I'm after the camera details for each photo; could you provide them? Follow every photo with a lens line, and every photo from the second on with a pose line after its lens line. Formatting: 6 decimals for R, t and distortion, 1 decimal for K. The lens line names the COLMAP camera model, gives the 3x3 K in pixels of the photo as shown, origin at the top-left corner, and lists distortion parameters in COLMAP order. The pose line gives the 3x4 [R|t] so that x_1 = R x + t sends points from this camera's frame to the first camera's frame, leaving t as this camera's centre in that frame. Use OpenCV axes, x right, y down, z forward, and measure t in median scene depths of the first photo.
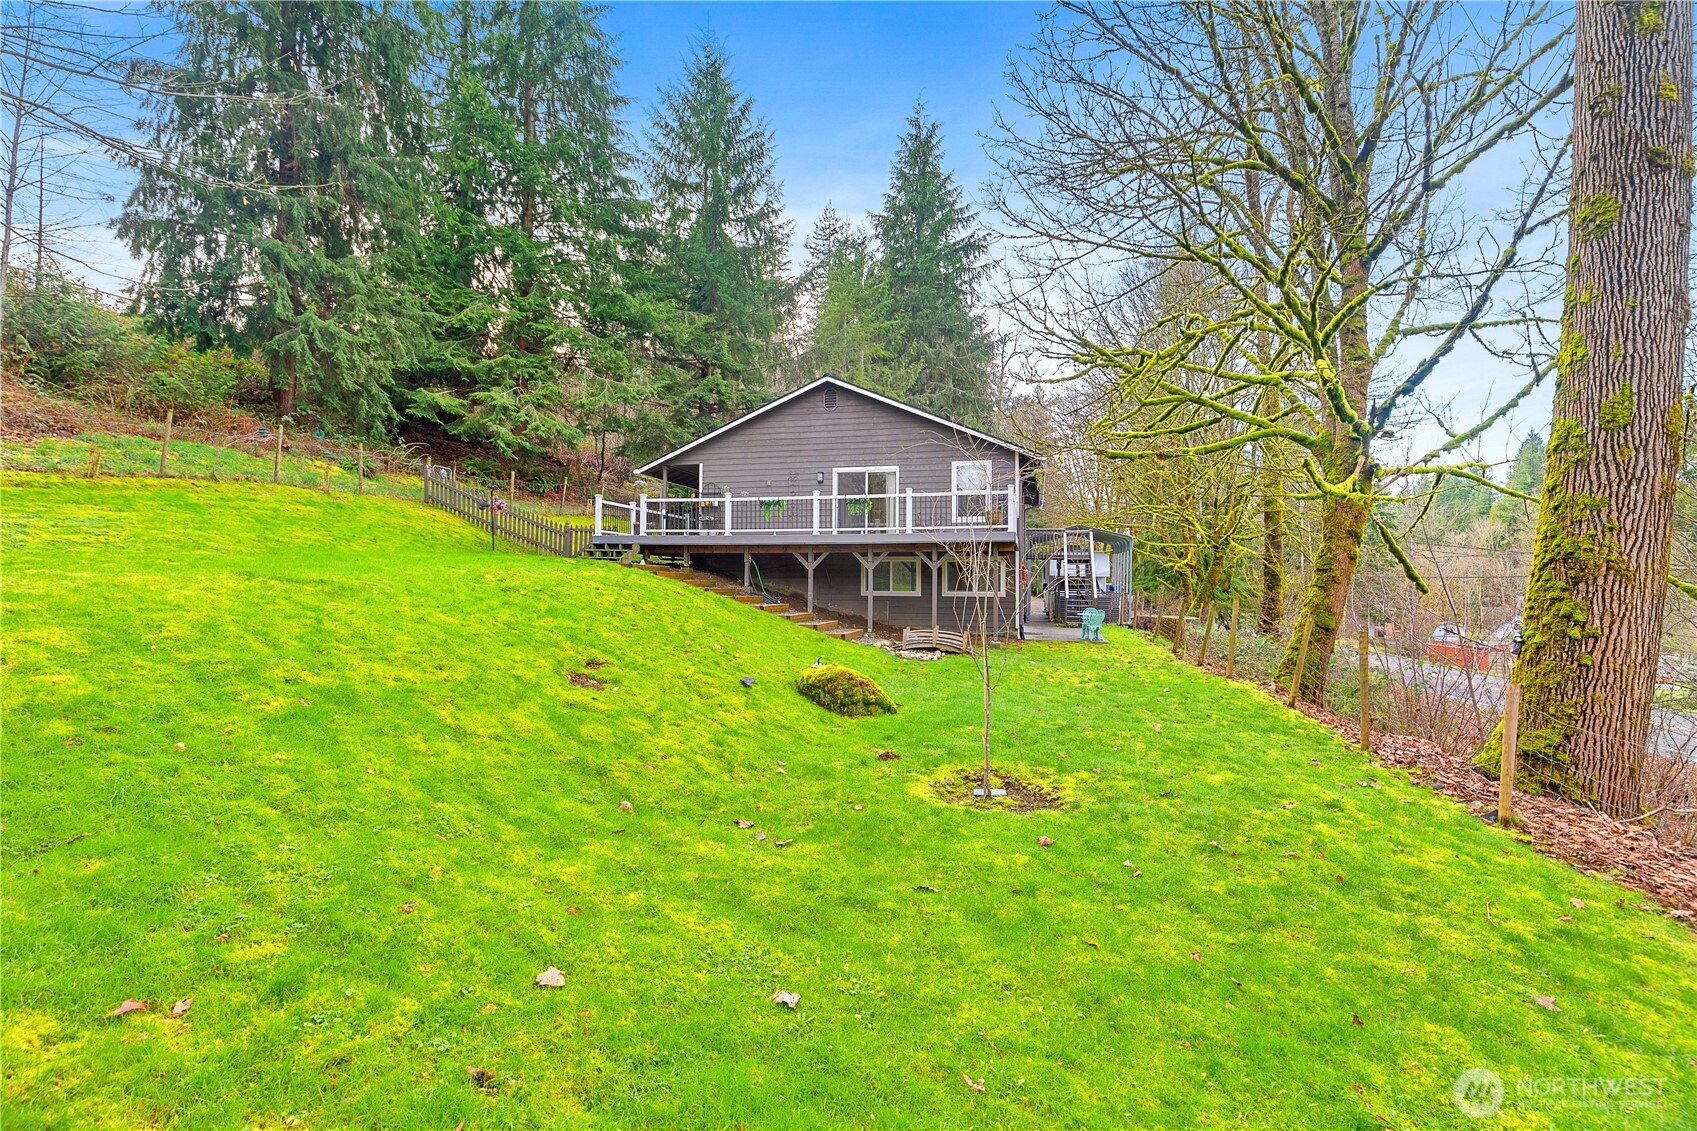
lens RADIAL K [[779.1, 0, 848.5], [0, 779.1, 565.5], [0, 0, 1]] dist [0.001118, -0.000459]
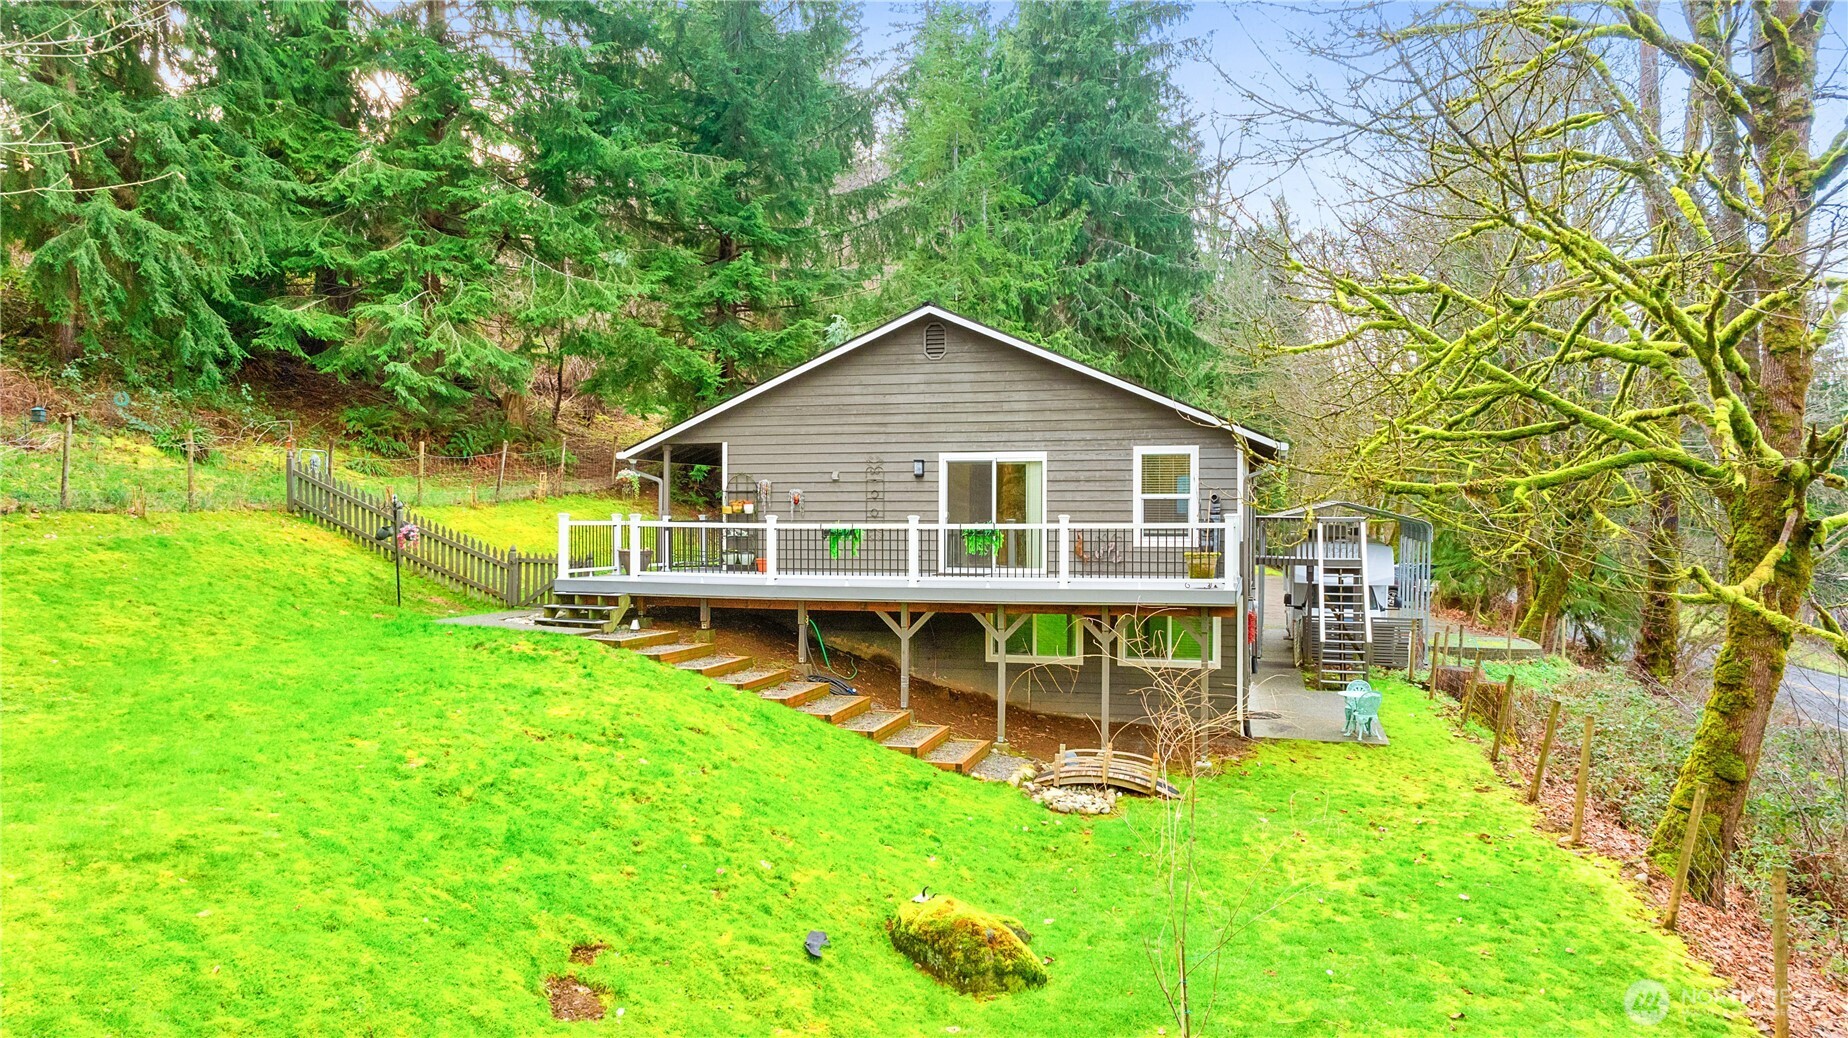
lens RADIAL K [[1307.1, 0, 928.6], [0, 1307.1, 519.2], [0, 0, 1]] dist [-0.056960, 0.057625]
pose [[0.999698, -0.003882, -0.024284, -0.003589], [0.004676, 0.999454, 0.032713, -0.107924], [0.024144, -0.032817, 0.999170, -0.027832]]
